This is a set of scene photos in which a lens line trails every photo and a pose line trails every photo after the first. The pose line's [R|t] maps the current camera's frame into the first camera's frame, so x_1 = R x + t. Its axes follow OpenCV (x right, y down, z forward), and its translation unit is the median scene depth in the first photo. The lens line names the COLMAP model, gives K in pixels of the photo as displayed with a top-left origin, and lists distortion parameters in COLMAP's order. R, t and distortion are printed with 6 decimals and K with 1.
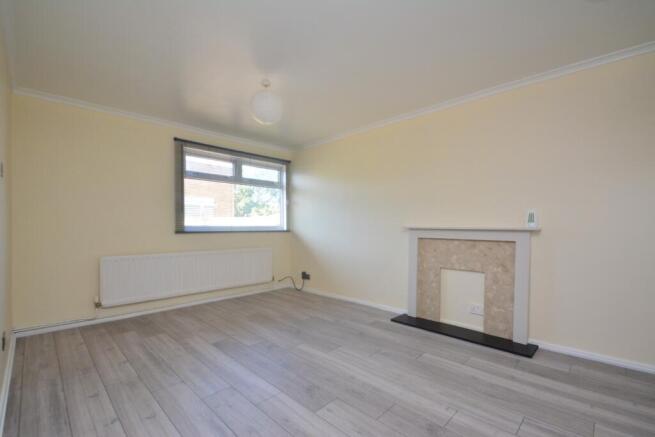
lens RADIAL K [[288.4, 0, 317.3], [0, 288.4, 229.7], [0, 0, 1]] dist [0.013313, -0.016646]
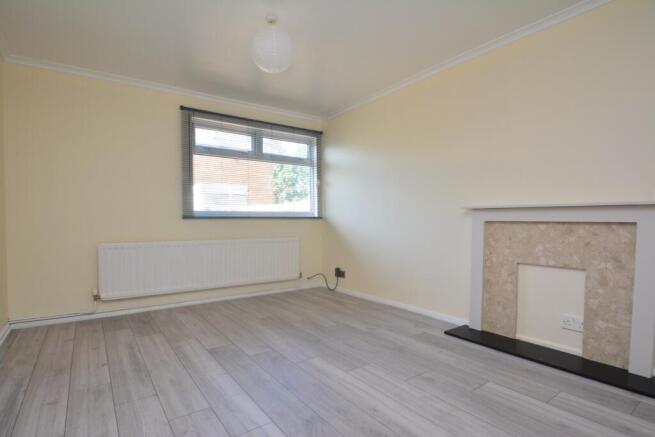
lens RADIAL K [[331.2, 0, 316.0], [0, 331.2, 230.8], [0, 0, 1]] dist [0.000731, -0.016862]
pose [[0.985757, 0.001546, -0.168169, 0.080573], [0.001737, 0.999811, 0.019375, 0.039280], [0.168167, -0.019391, 0.985568, 0.128398]]
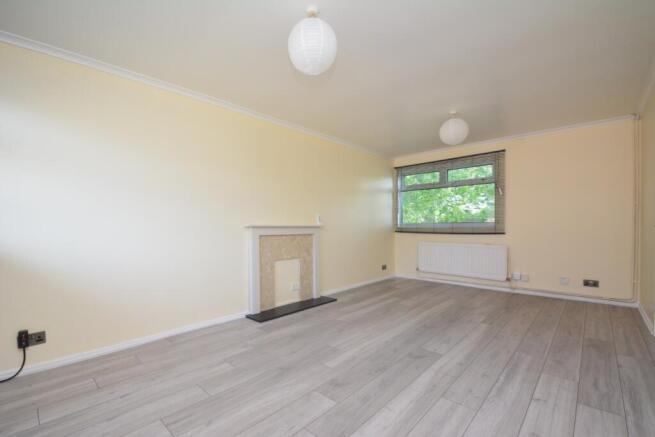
lens RADIAL K [[288.4, 0, 317.3], [0, 288.4, 229.7], [0, 0, 1]] dist [0.013313, -0.016646]
pose [[-0.028135, -0.011152, 0.999542, -0.780004], [0.023115, 0.999663, 0.011804, -0.000252], [-0.999337, 0.023436, -0.027868, 0.921307]]
